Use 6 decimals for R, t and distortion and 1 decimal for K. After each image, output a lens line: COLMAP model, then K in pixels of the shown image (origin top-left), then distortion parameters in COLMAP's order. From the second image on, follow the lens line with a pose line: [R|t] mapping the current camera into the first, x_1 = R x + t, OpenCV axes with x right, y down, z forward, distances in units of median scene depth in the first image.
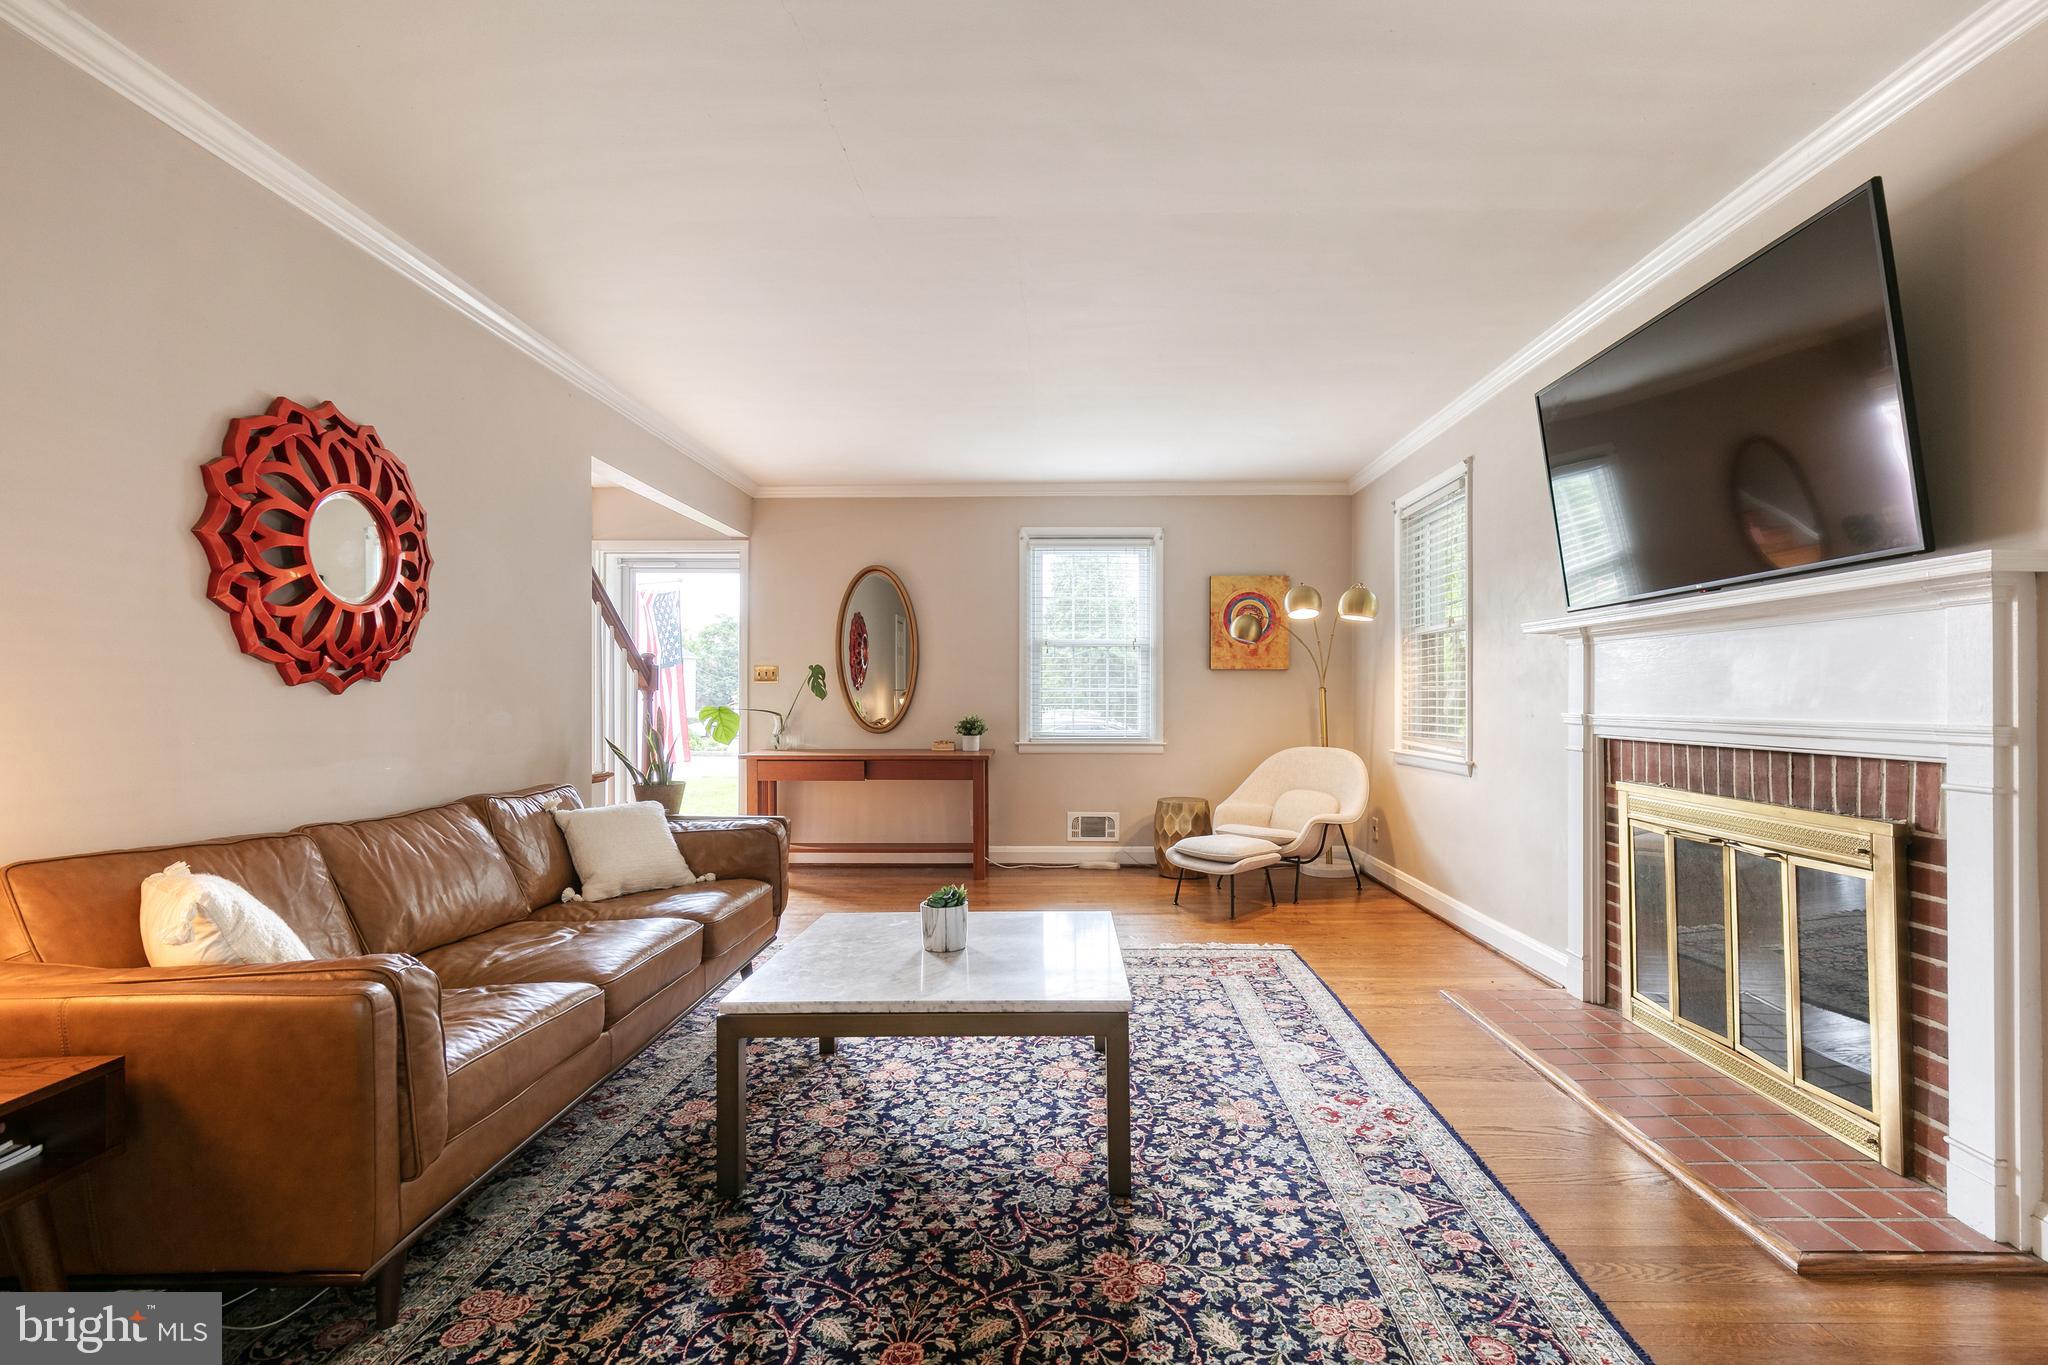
lens RADIAL K [[928.3, 0, 1044.3], [0, 928.3, 684.8], [0, 0, 1]] dist [0.010457, -0.002751]
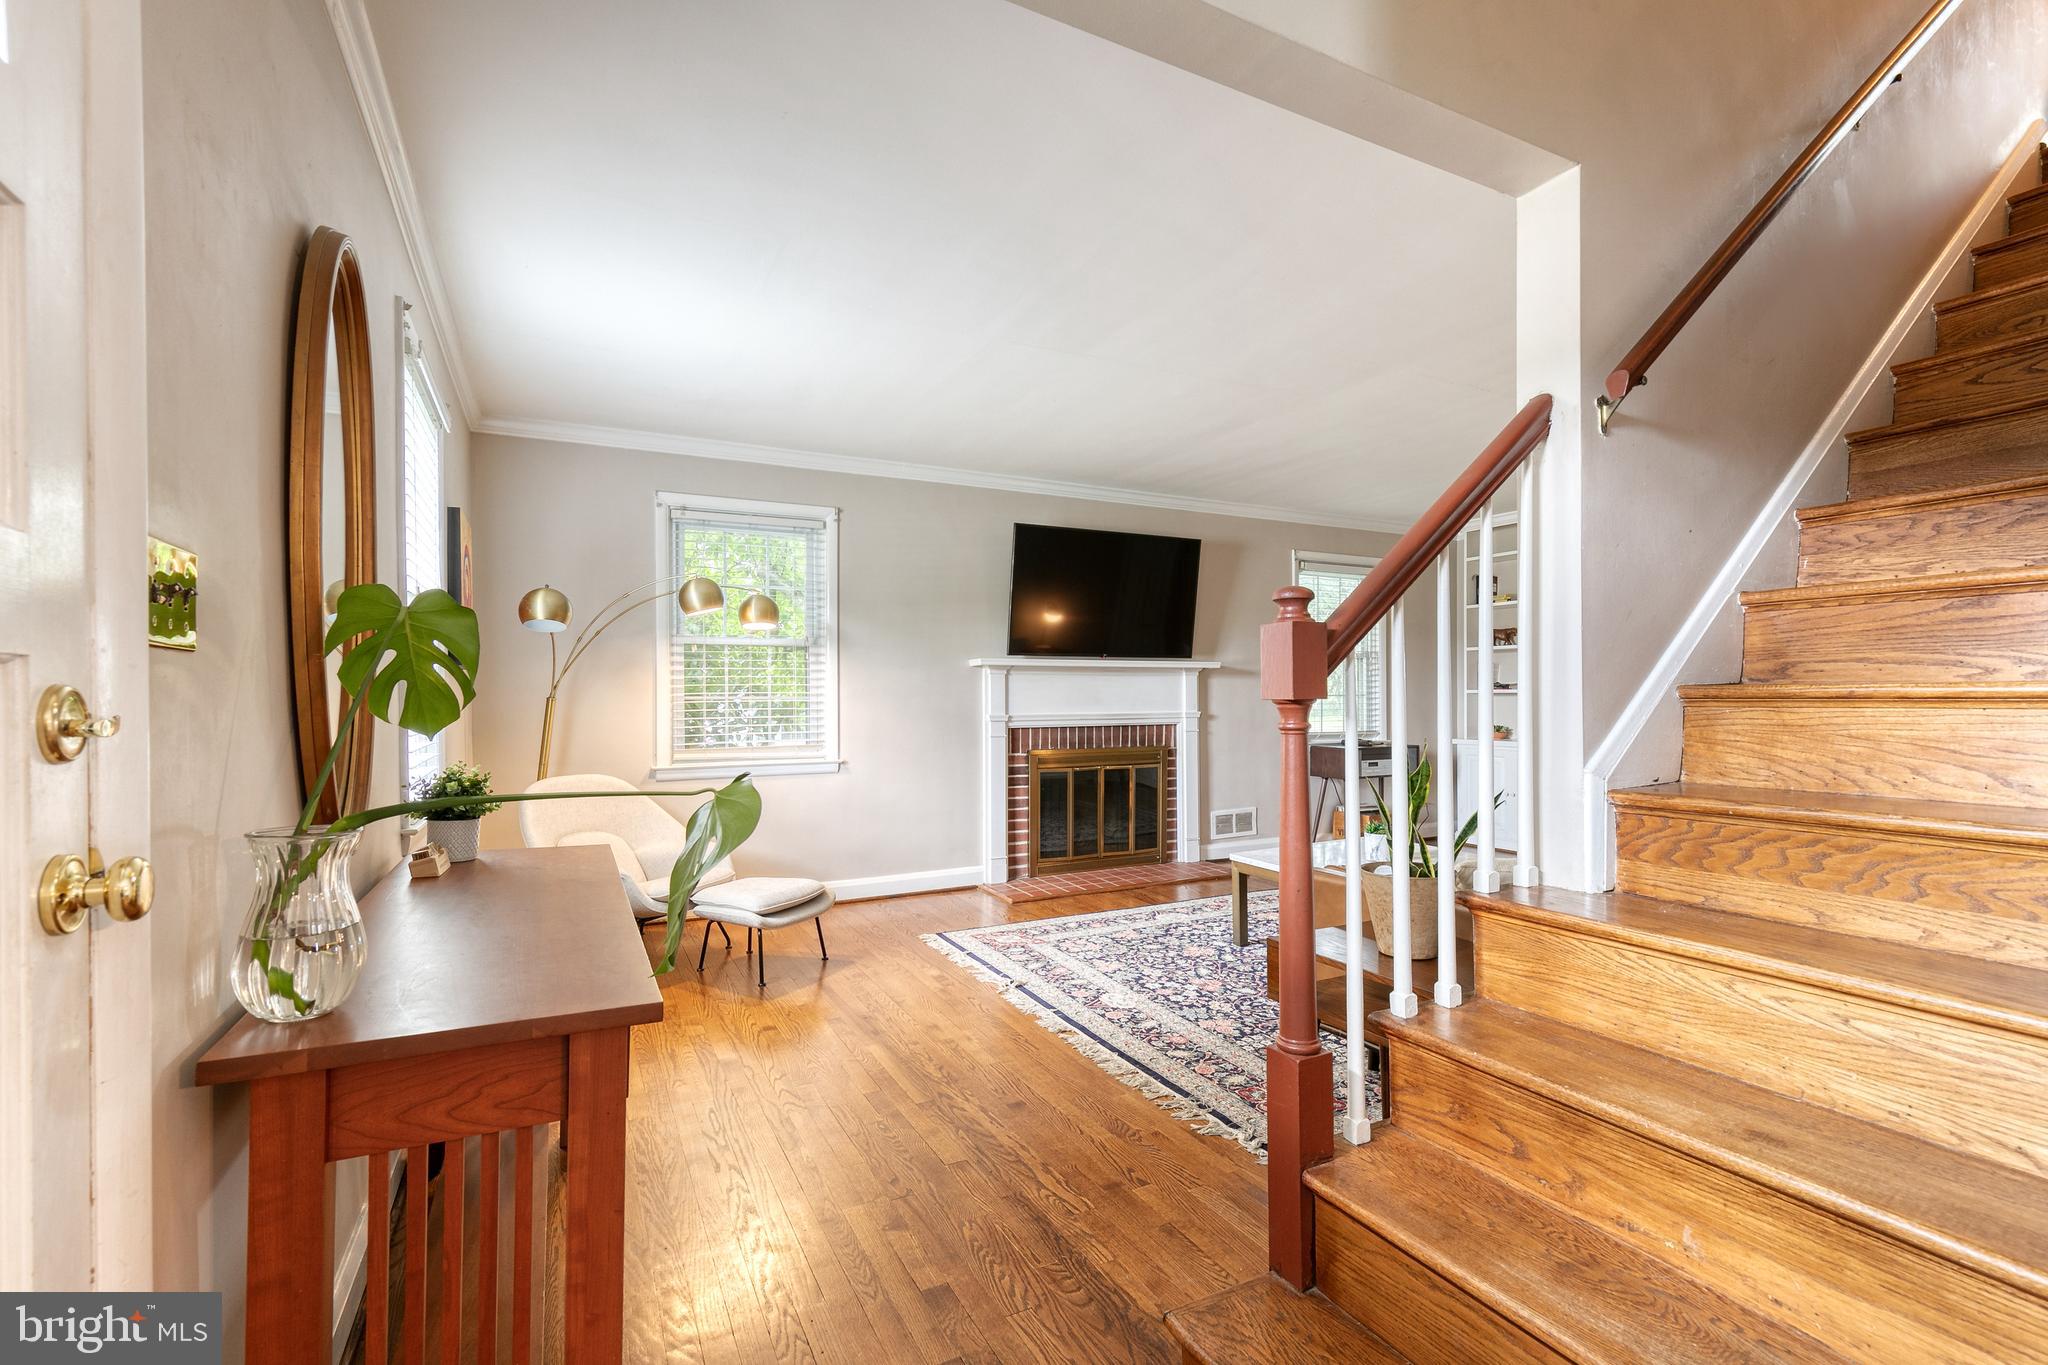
lens RADIAL K [[928.3, 0, 1040.5], [0, 928.3, 691.6], [0, 0, 1]] dist [0.010457, -0.002751]
pose [[-0.475059, 0.008184, 0.879916, -1.281748], [-0.004868, 0.999917, -0.011928, 0.010465], [-0.879941, -0.009950, -0.474979, 2.342691]]
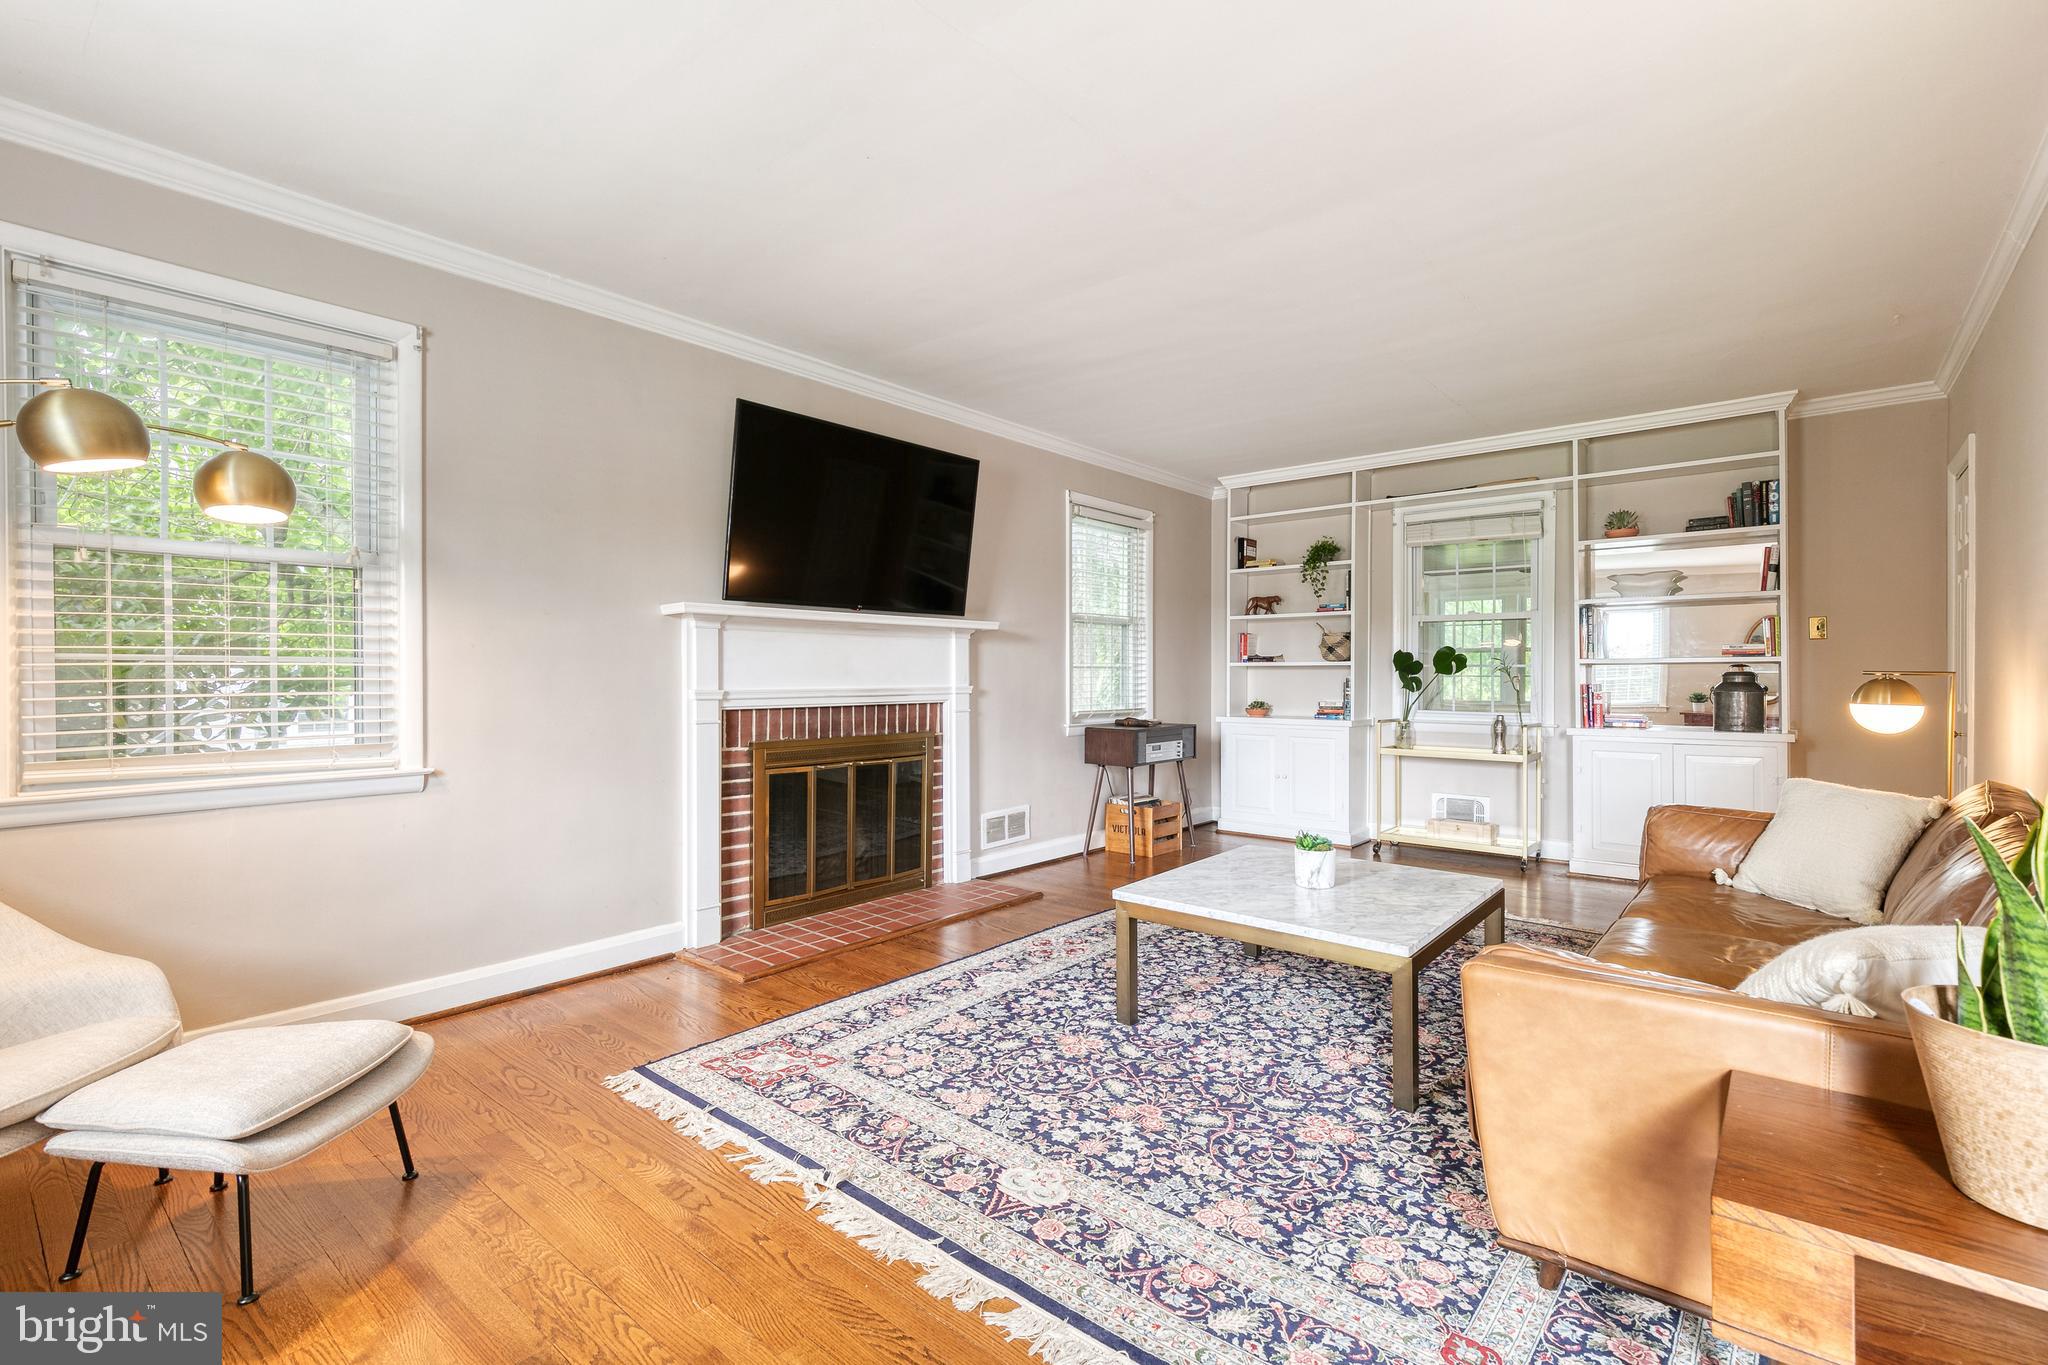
lens RADIAL K [[928.3, 0, 1038.8], [0, 928.3, 679.5], [0, 0, 1]] dist [0.010457, -0.002751]
pose [[-0.779688, -0.000685, 0.626167, -0.584580], [-0.004818, 0.999976, -0.004906, 0.028351], [-0.626149, -0.006842, -0.779673, 2.187740]]
